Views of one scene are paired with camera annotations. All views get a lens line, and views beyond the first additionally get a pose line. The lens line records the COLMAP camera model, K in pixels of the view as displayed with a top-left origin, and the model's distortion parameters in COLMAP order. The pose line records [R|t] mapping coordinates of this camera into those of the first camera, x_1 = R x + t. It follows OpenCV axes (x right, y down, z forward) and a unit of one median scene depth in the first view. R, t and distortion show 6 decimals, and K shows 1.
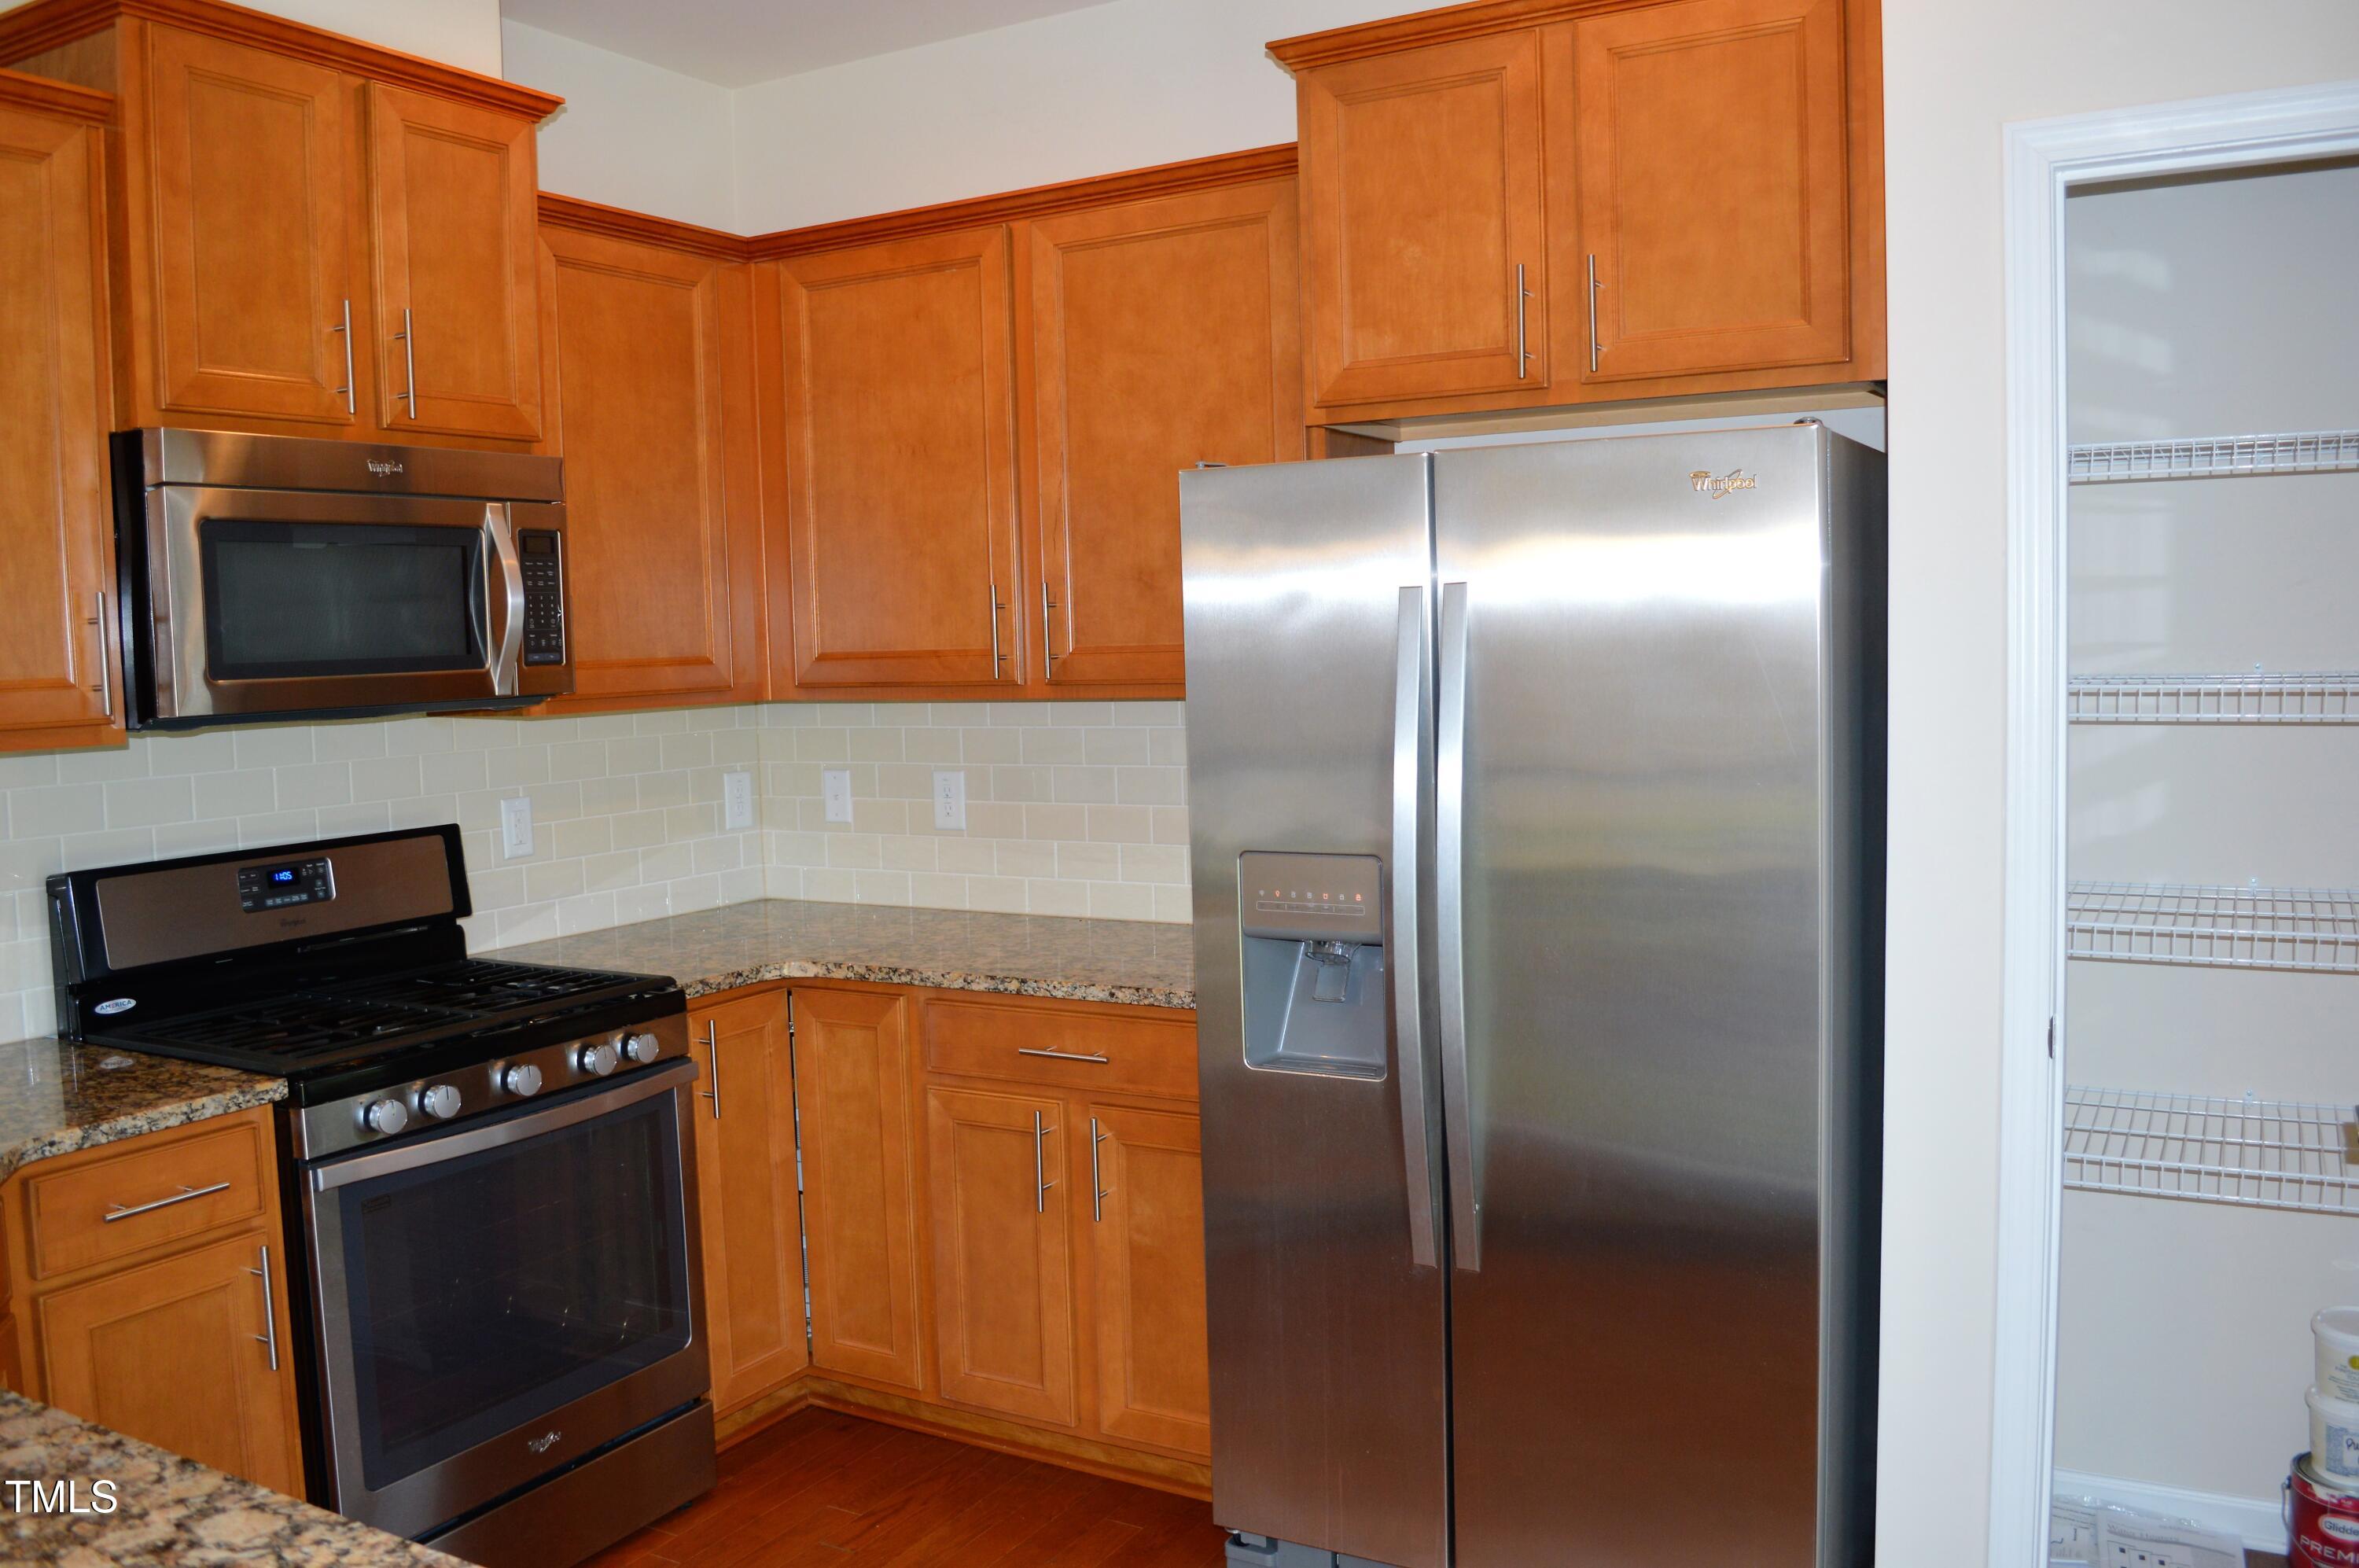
lens RADIAL K [[1885.7, 0, 1174.8], [0, 1885.7, 771.6], [0, 0, 1]] dist [-0.082293, 0.009639]
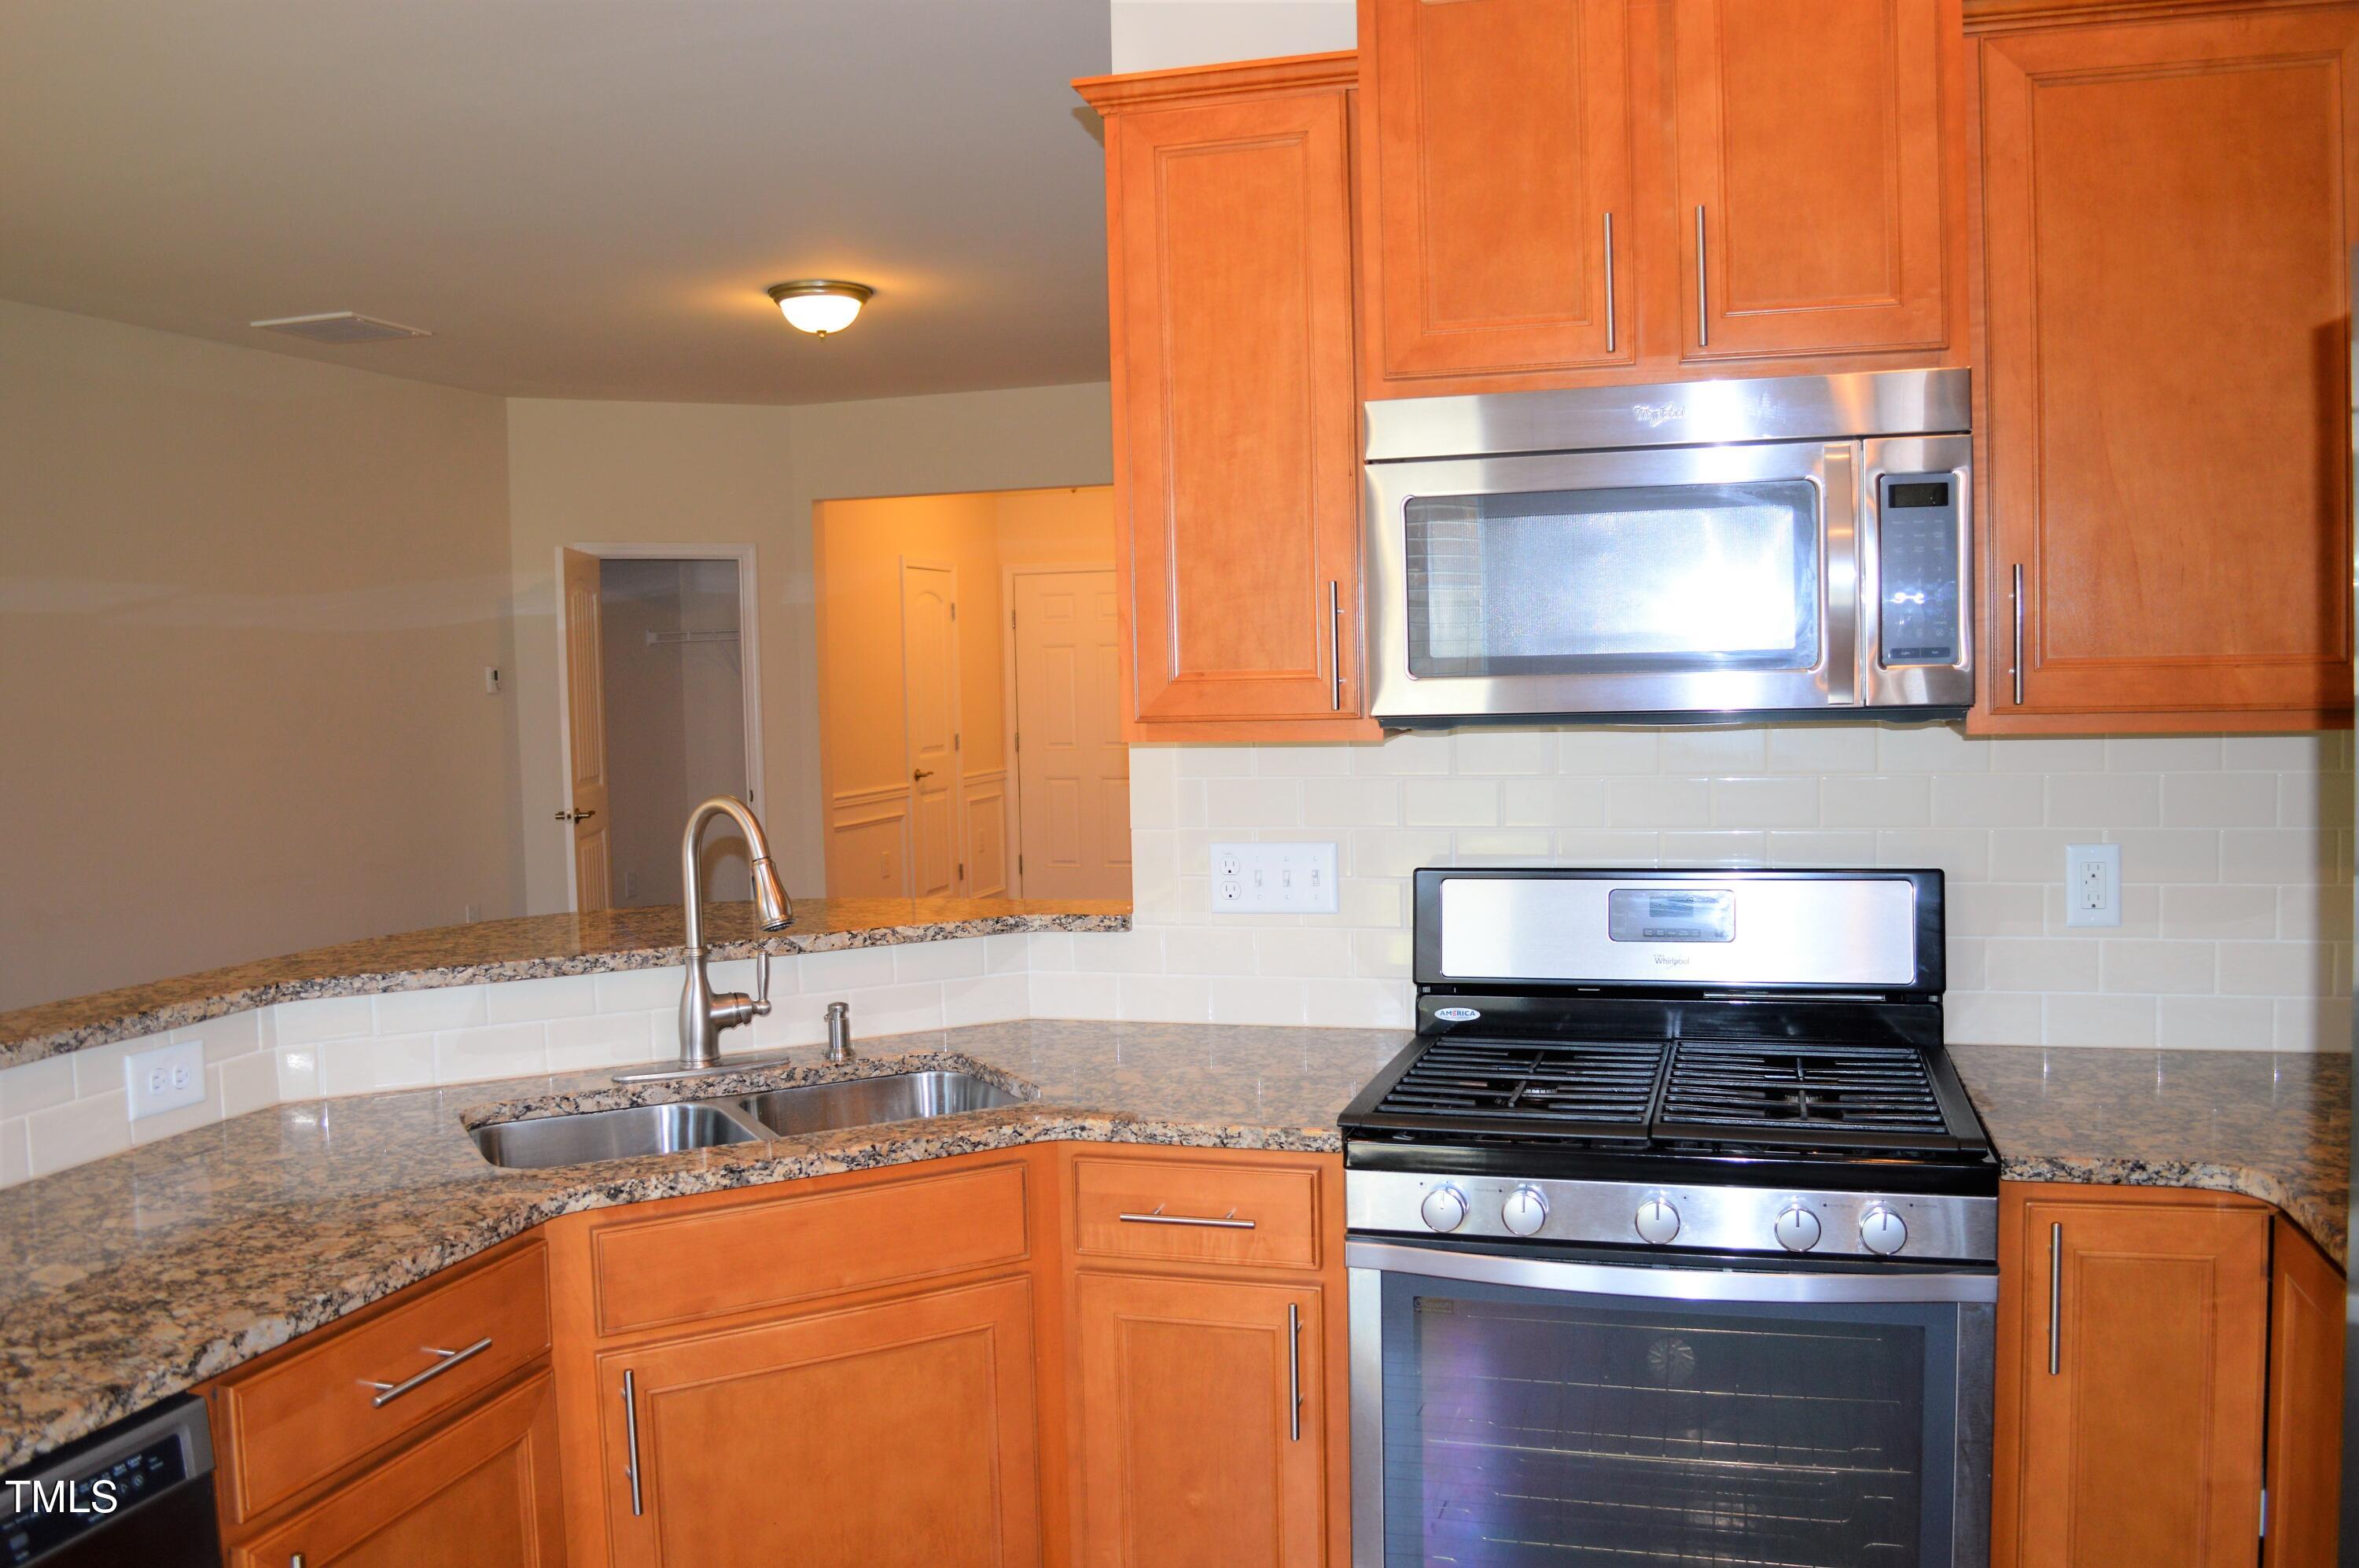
lens RADIAL K [[1885.7, 0, 1174.8], [0, 1885.7, 771.6], [0, 0, 1]] dist [-0.082293, 0.009639]
pose [[0.244275, 0.071436, -0.967071, 0.344663], [-0.053882, 0.996742, 0.060017, -0.052422], [0.968208, 0.037447, 0.247328, 0.672716]]
